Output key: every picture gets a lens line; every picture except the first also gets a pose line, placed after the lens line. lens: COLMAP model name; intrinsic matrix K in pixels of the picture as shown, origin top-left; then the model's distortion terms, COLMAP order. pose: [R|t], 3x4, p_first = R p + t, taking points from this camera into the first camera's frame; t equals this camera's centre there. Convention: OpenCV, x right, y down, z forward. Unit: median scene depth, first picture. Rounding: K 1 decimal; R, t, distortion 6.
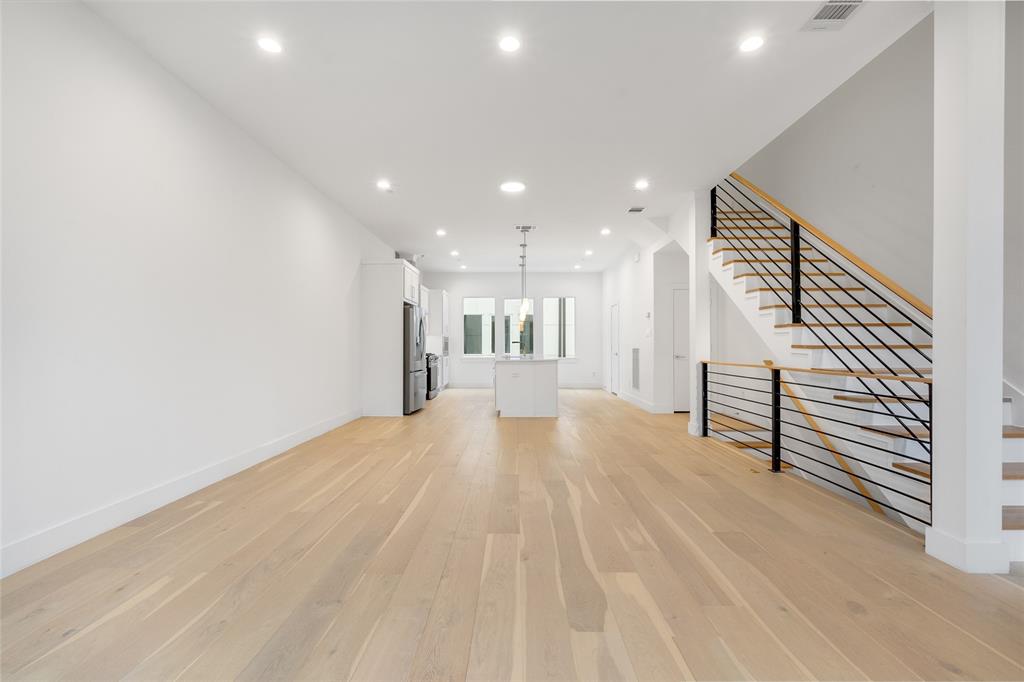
lens RADIAL K [[441.9, 0, 511.0], [0, 441.9, 348.4], [0, 0, 1]] dist [0.011614, -0.008722]
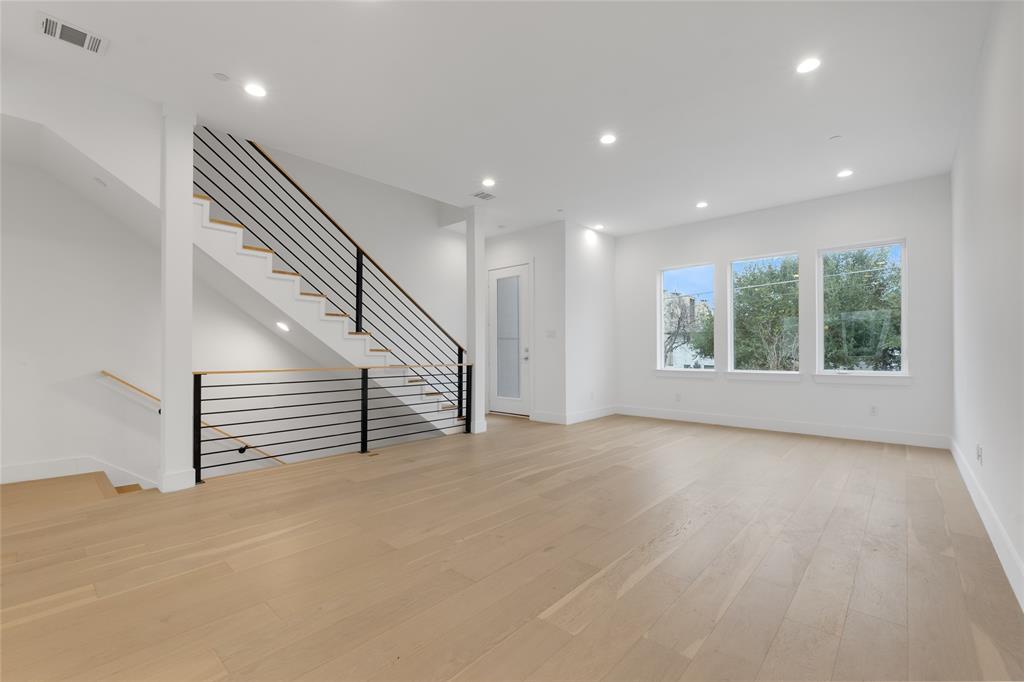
lens RADIAL K [[441.9, 0, 511.0], [0, 441.9, 348.4], [0, 0, 1]] dist [0.011614, -0.008722]
pose [[-0.757720, 0.001729, 0.652577, -0.510293], [0.001317, 0.999999, -0.001121, -0.006641], [-0.652578, 0.000010, -0.757722, 1.669048]]
